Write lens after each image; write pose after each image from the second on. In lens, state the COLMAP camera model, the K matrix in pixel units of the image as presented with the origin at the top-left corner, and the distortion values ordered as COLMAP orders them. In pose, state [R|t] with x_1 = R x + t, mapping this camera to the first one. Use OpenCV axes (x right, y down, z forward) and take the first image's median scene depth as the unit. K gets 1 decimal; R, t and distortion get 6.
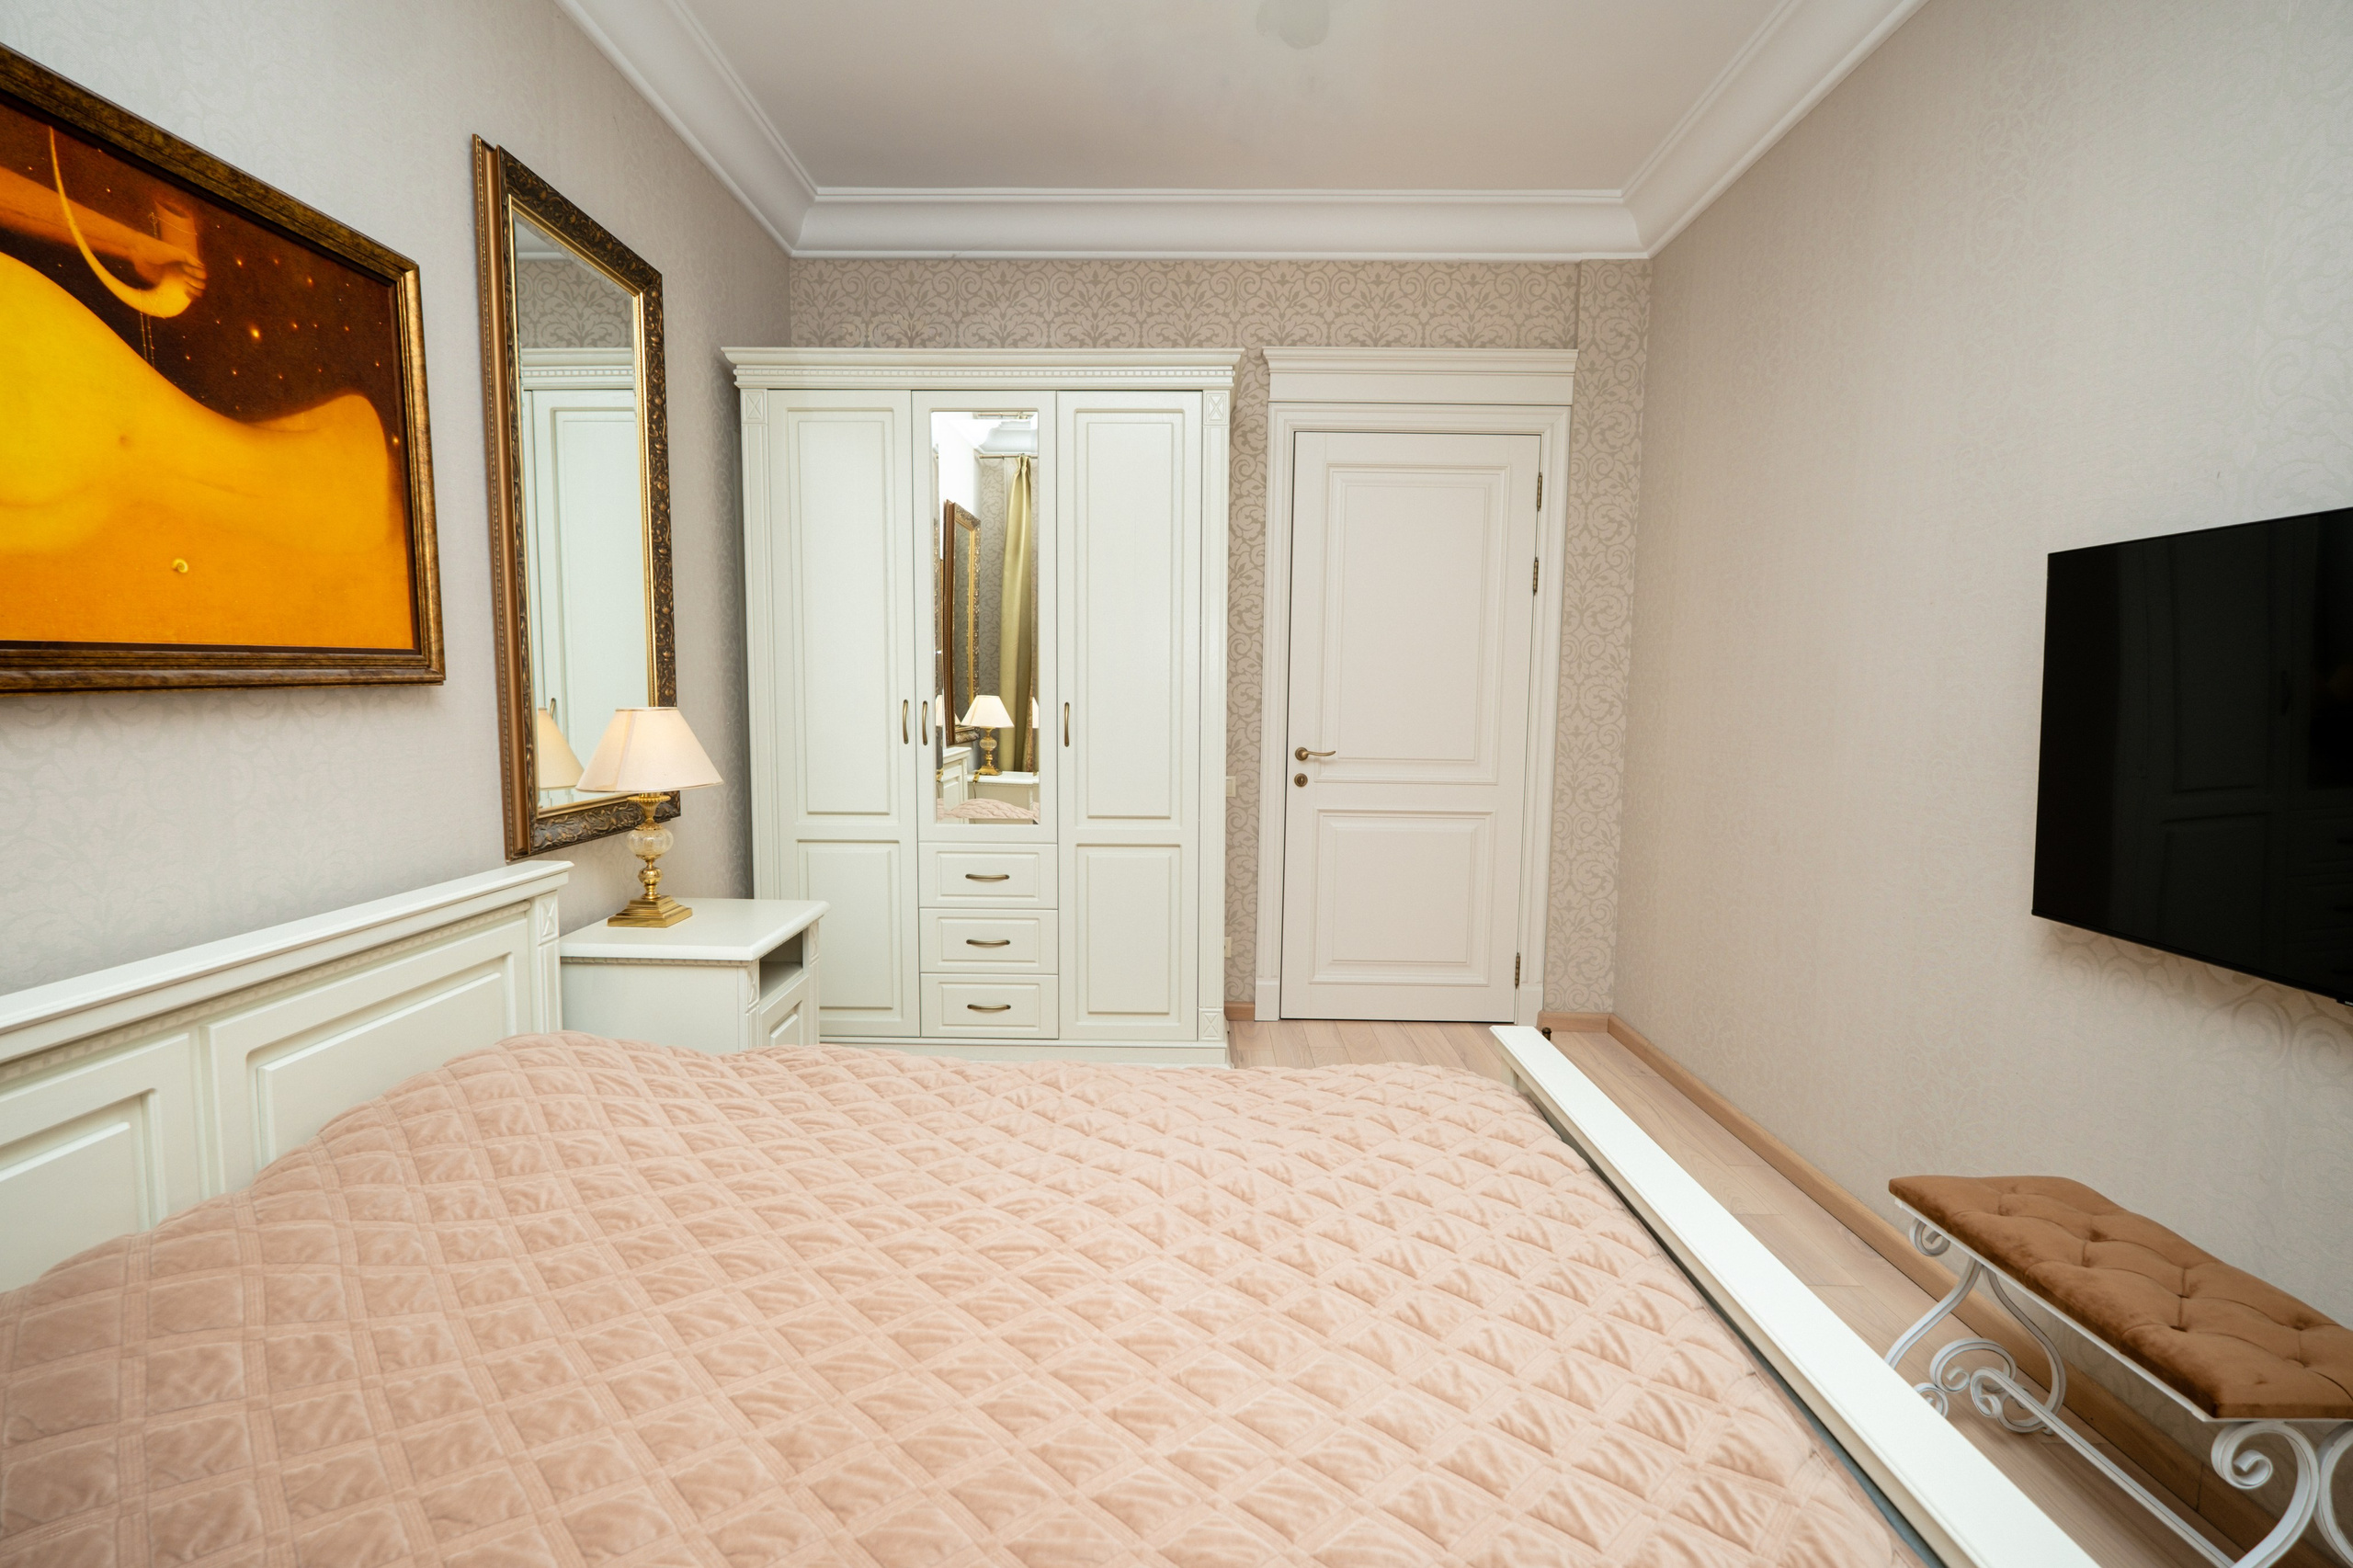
lens RADIAL K [[1085.8, 0, 1176.5], [0, 1085.8, 784.0], [0, 0, 1]] dist [0.000034, -0.008176]
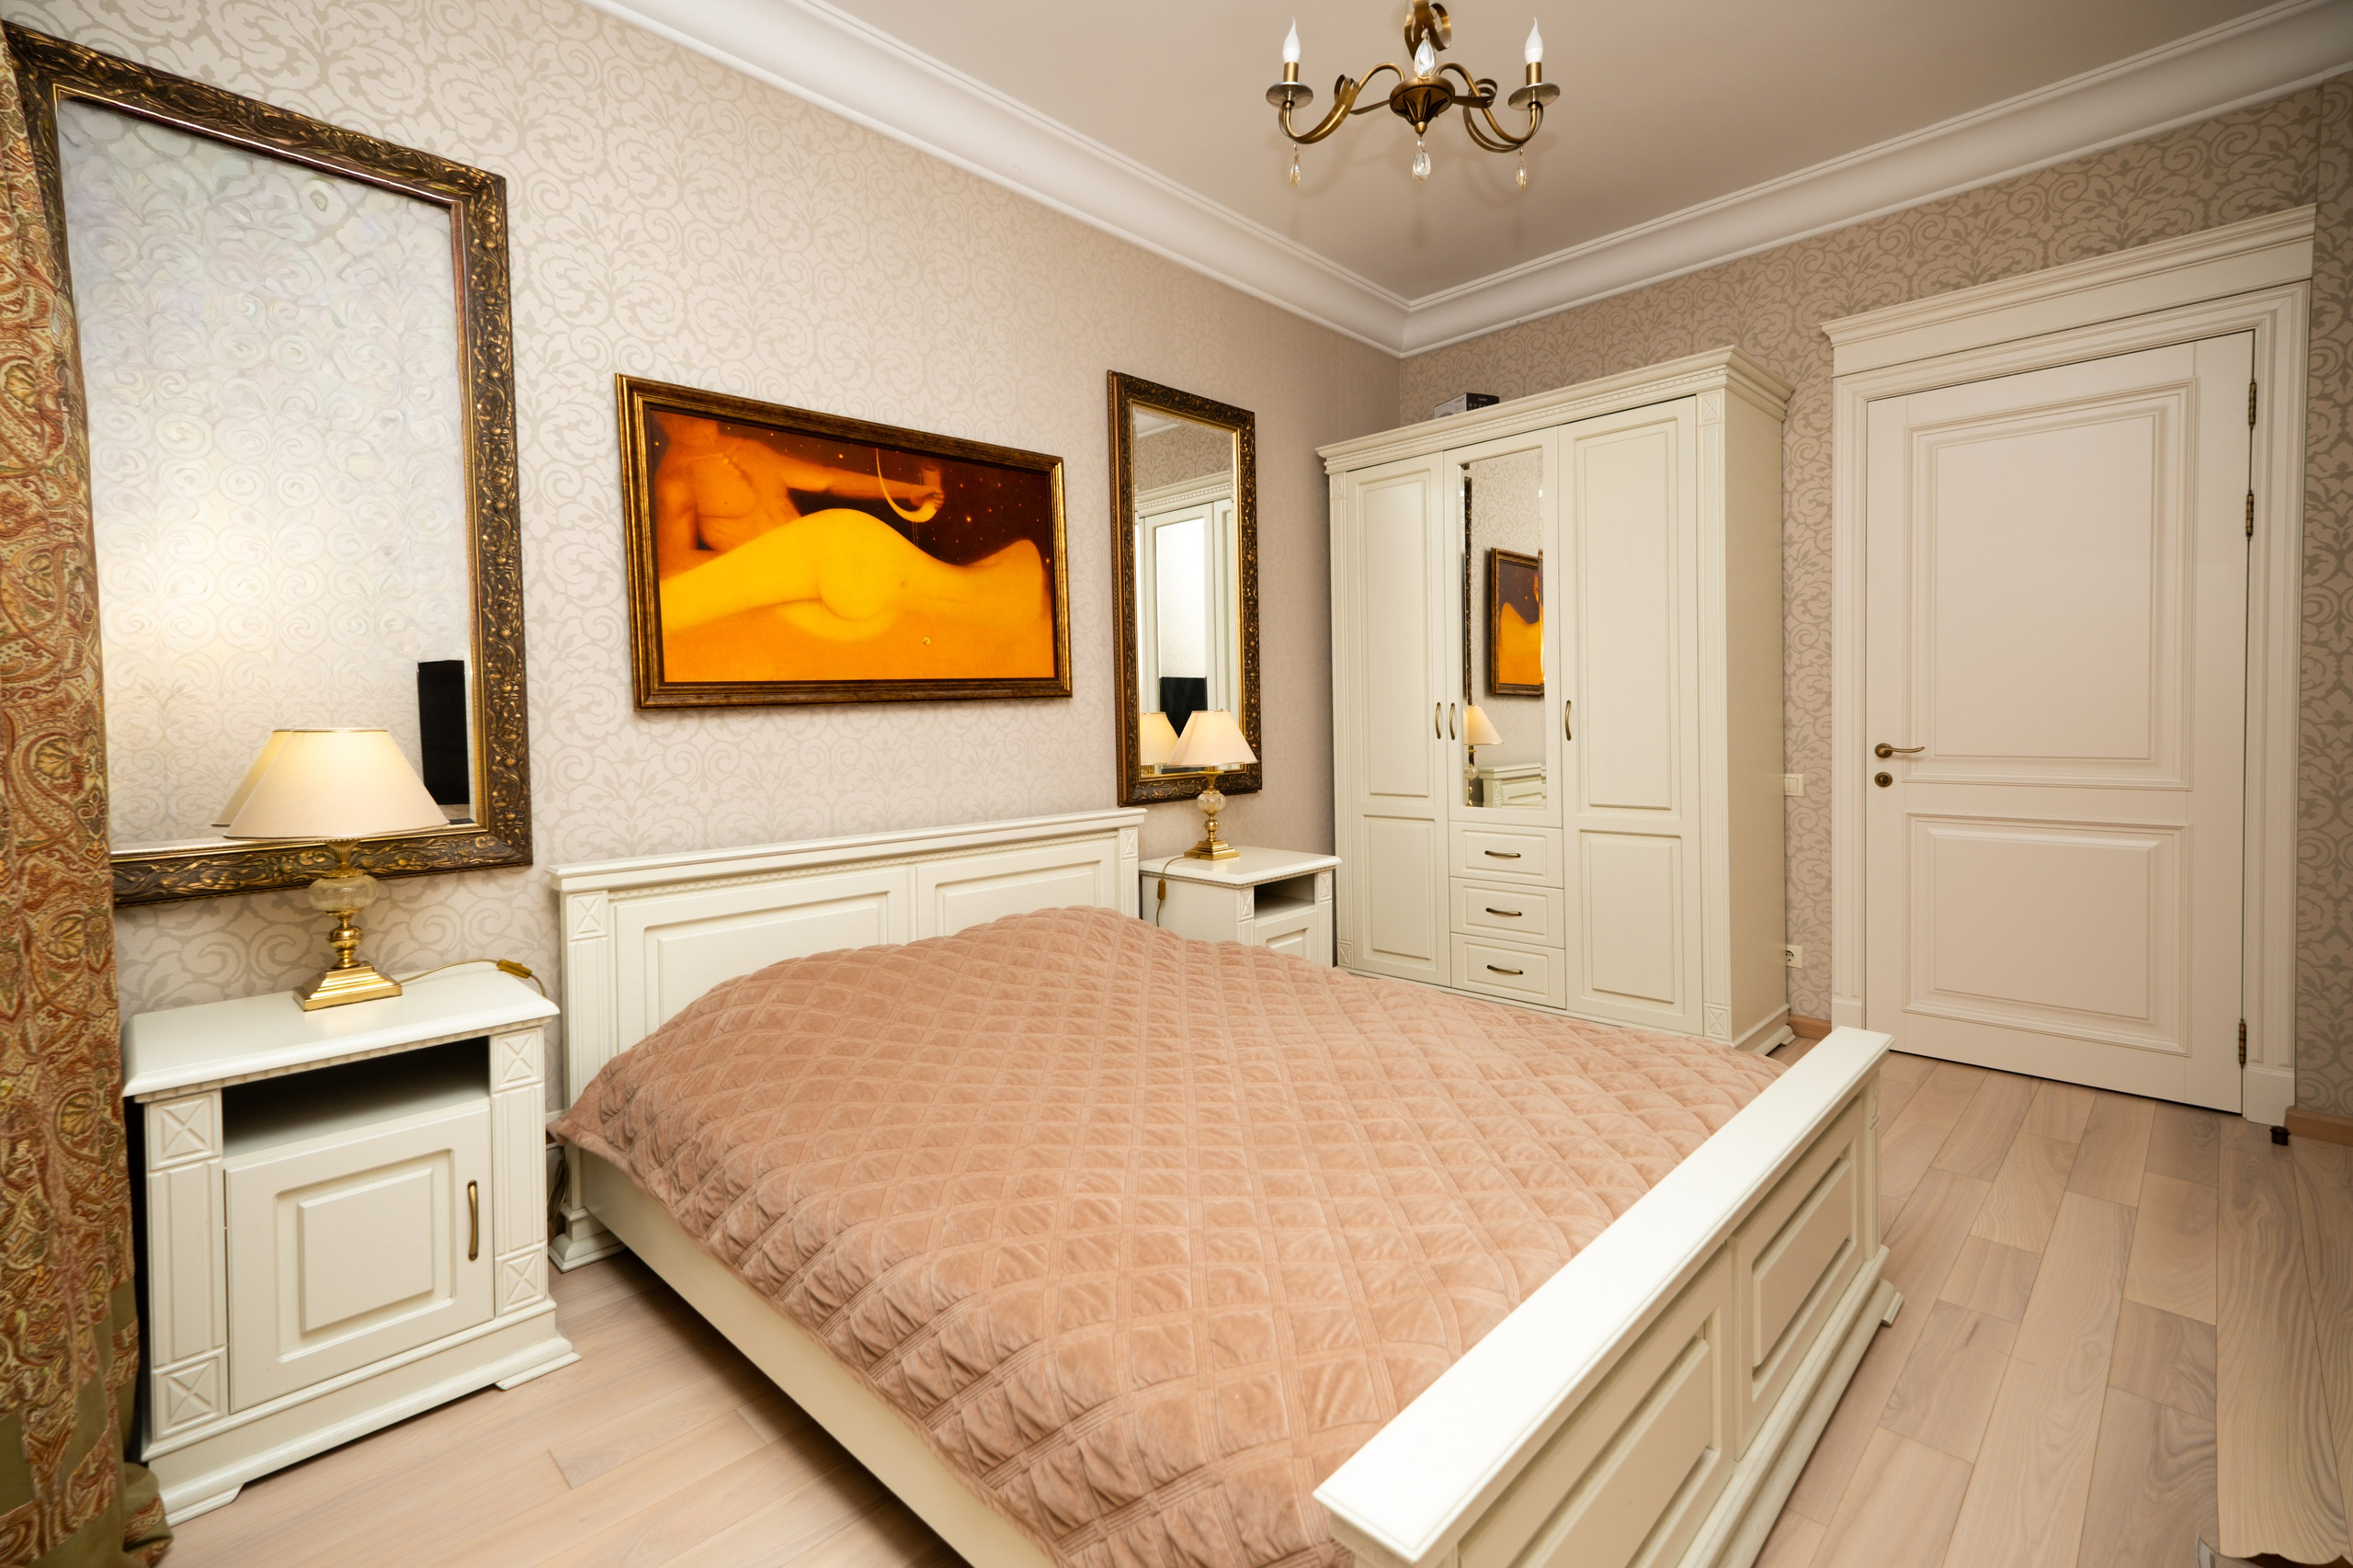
lens RADIAL K [[1039.5, 0, 1180.5], [0, 1039.5, 742.2], [0, 0, 1]] dist [0.000988, 0.000567]
pose [[0.719374, -0.006062, -0.694597, 0.407981], [-0.032948, 0.998539, -0.042838, 0.029947], [0.693841, 0.053702, 0.718123, -0.036358]]
